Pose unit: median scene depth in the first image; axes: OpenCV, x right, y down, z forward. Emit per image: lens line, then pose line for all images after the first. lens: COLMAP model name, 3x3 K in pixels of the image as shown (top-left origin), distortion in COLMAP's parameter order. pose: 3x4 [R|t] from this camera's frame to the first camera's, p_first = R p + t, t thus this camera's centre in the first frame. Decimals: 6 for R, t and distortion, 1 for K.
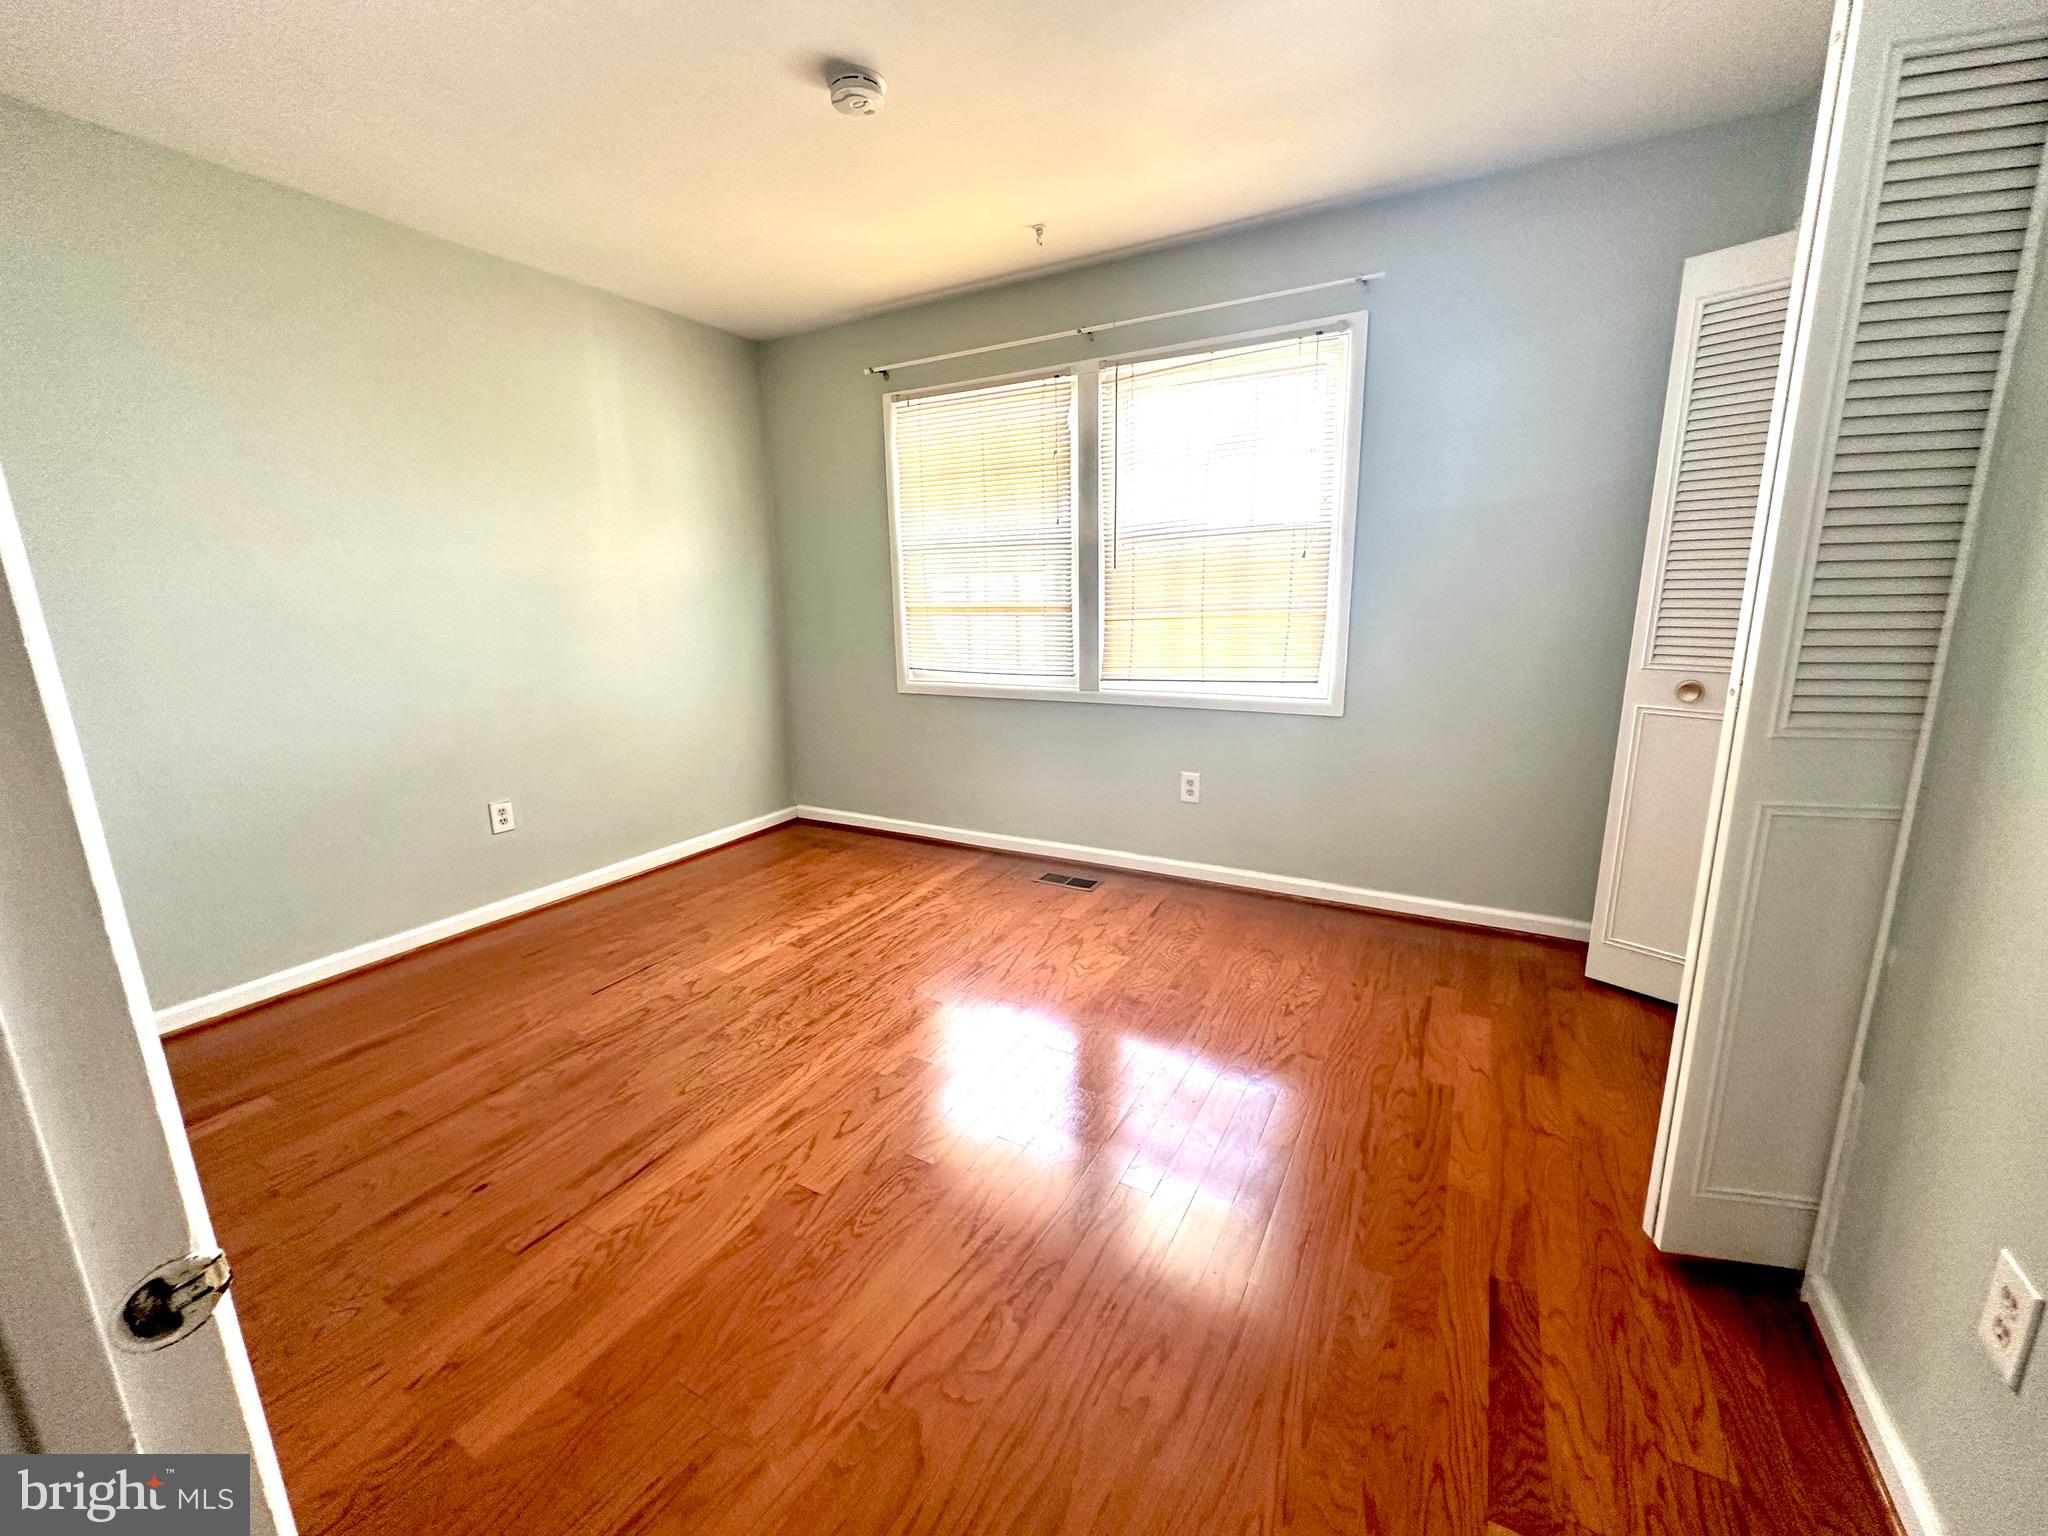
lens RADIAL K [[817.2, 0, 1022.1], [0, 817.2, 766.8], [0, 0, 1]] dist [-0.000679, -0.000021]
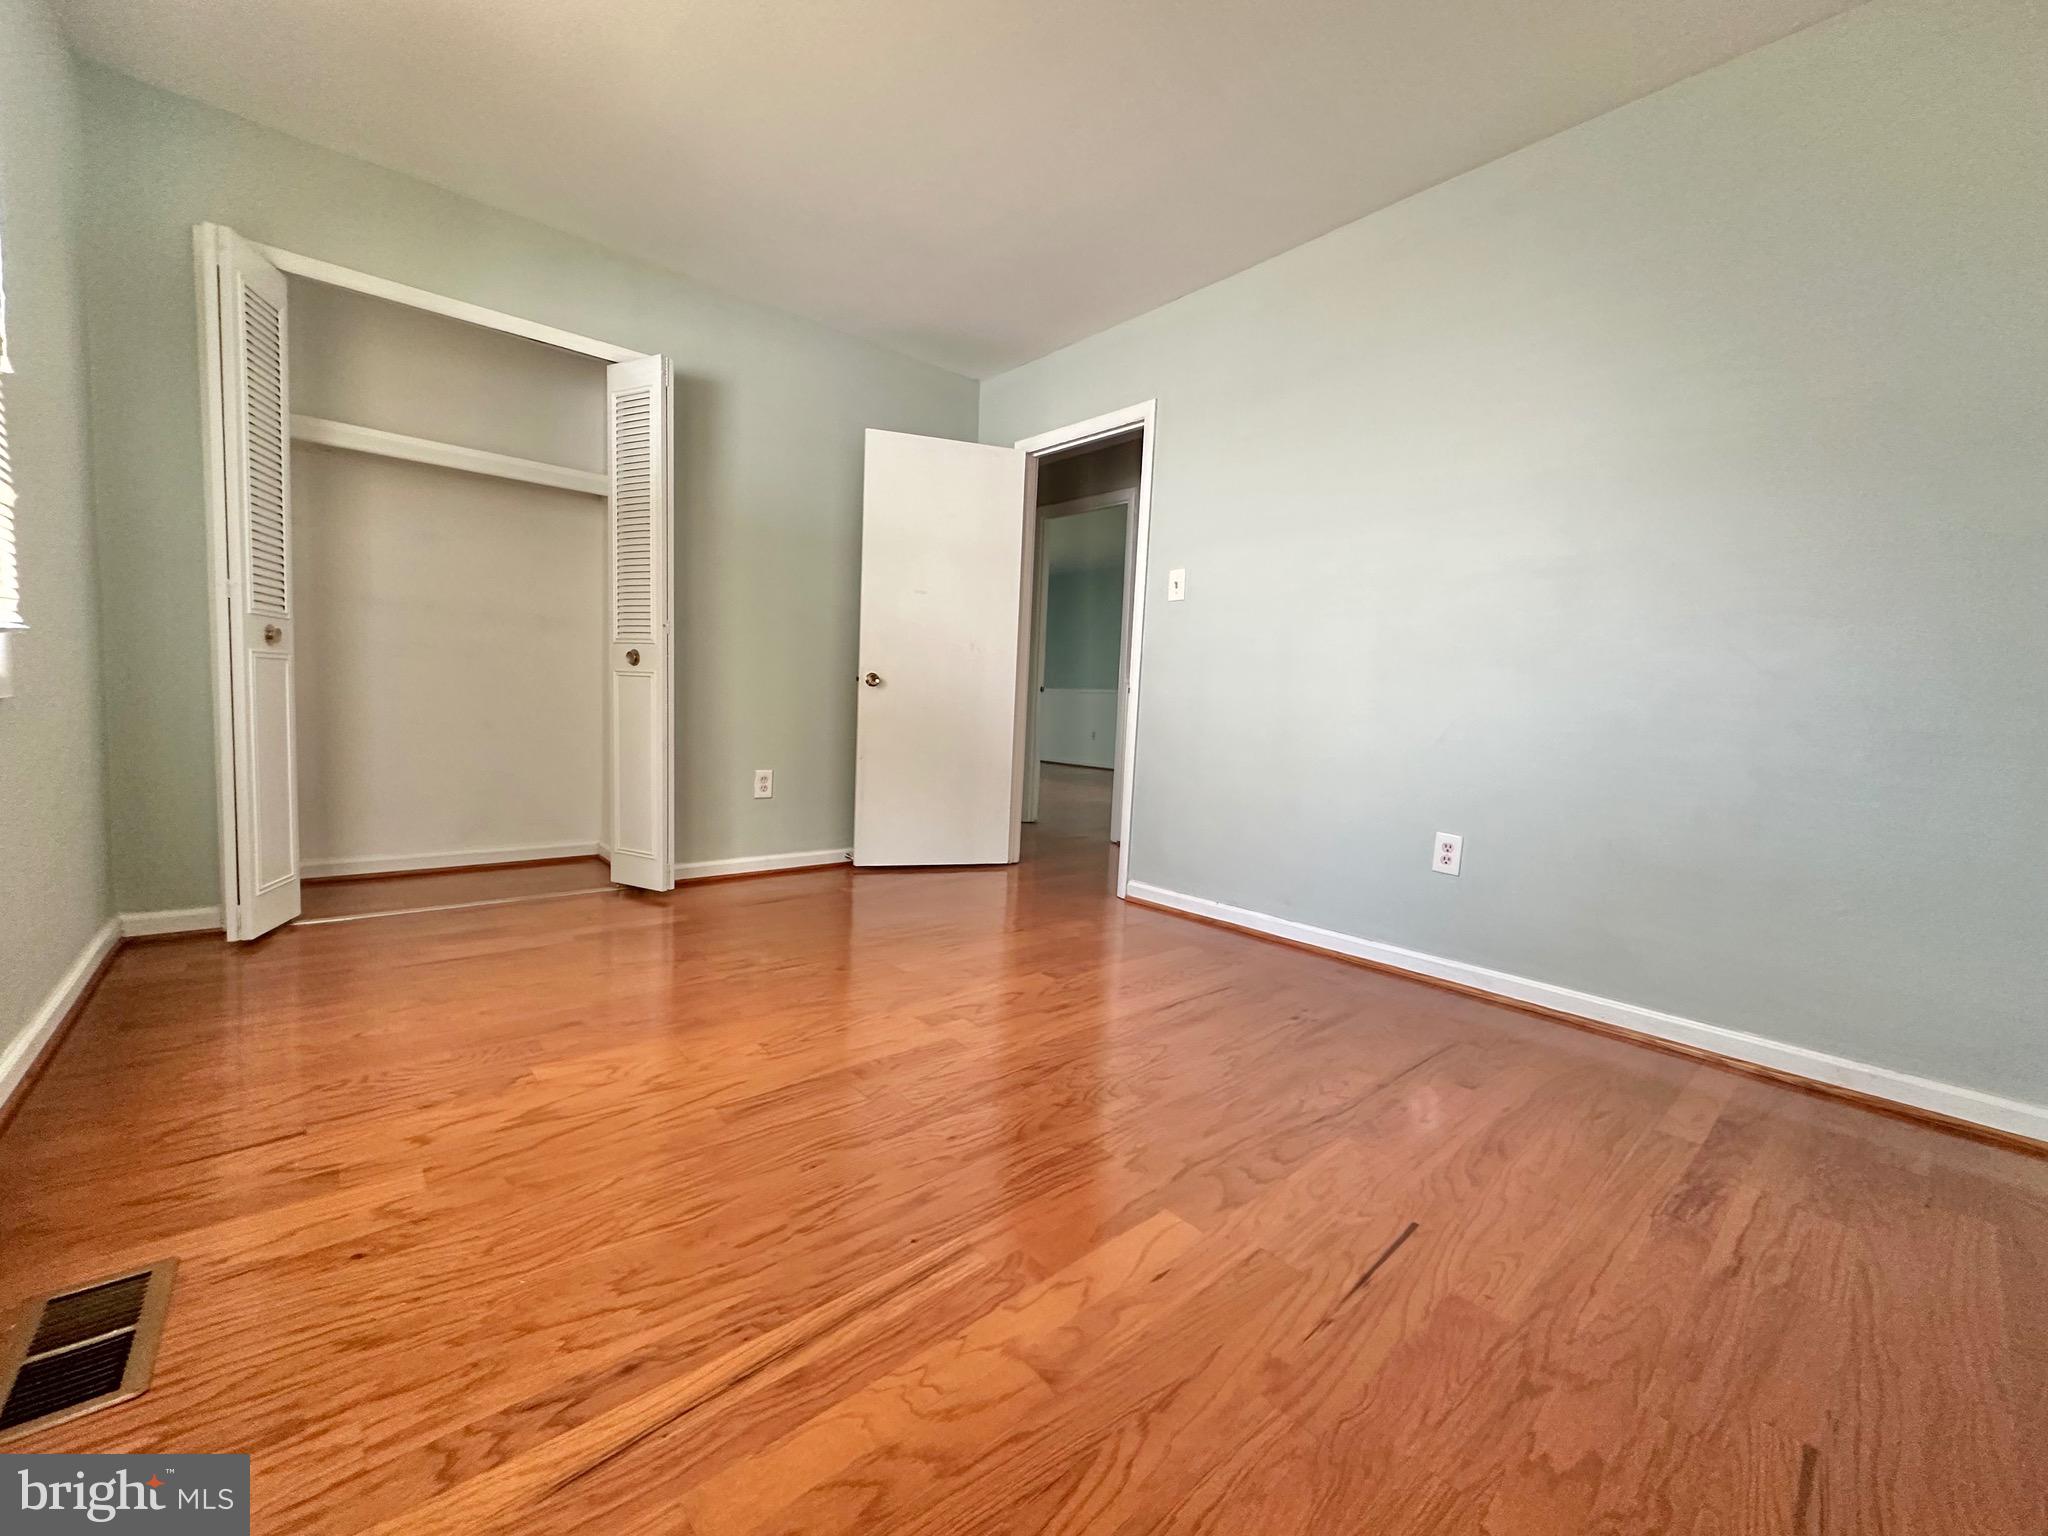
lens RADIAL K [[817.2, 0, 1022.1], [0, 817.2, 766.8], [0, 0, 1]] dist [-0.000679, -0.000021]
pose [[-0.944187, -0.044518, 0.326388, -0.421378], [0.048485, 0.961253, 0.271369, -0.141339], [-0.325822, 0.272048, -0.905444, 1.390900]]
